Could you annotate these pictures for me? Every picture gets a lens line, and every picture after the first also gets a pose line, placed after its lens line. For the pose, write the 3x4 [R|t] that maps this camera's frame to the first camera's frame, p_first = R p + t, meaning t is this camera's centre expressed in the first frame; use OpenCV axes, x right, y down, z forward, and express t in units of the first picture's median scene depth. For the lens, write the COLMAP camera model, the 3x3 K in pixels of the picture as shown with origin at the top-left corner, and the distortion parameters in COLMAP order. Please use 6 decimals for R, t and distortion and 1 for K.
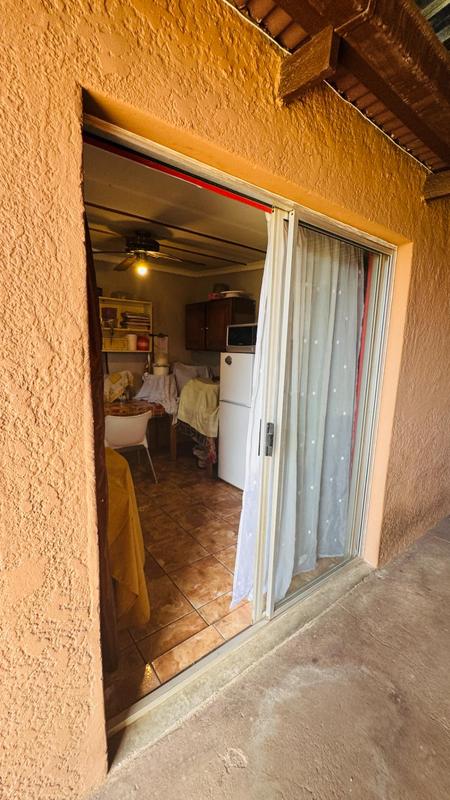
lens RADIAL K [[325.8, 0, 225.0], [0, 325.8, 400.0], [0, 0, 1]] dist [-0.002185, 0.000084]
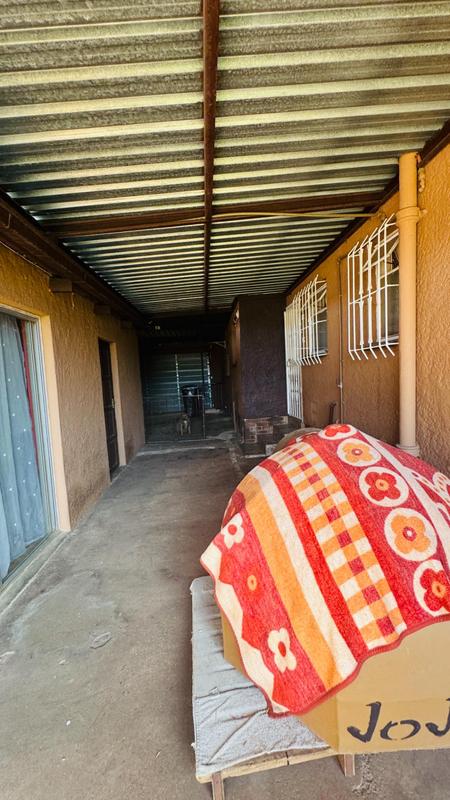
lens RADIAL K [[325.8, 0, 225.0], [0, 325.8, 400.0], [0, 0, 1]] dist [-0.002185, 0.000084]
pose [[0.559188, -0.126396, 0.819349, -0.171563], [0.201991, 0.979298, 0.013215, 0.044404], [-0.804057, 0.158111, 0.573143, -0.309862]]
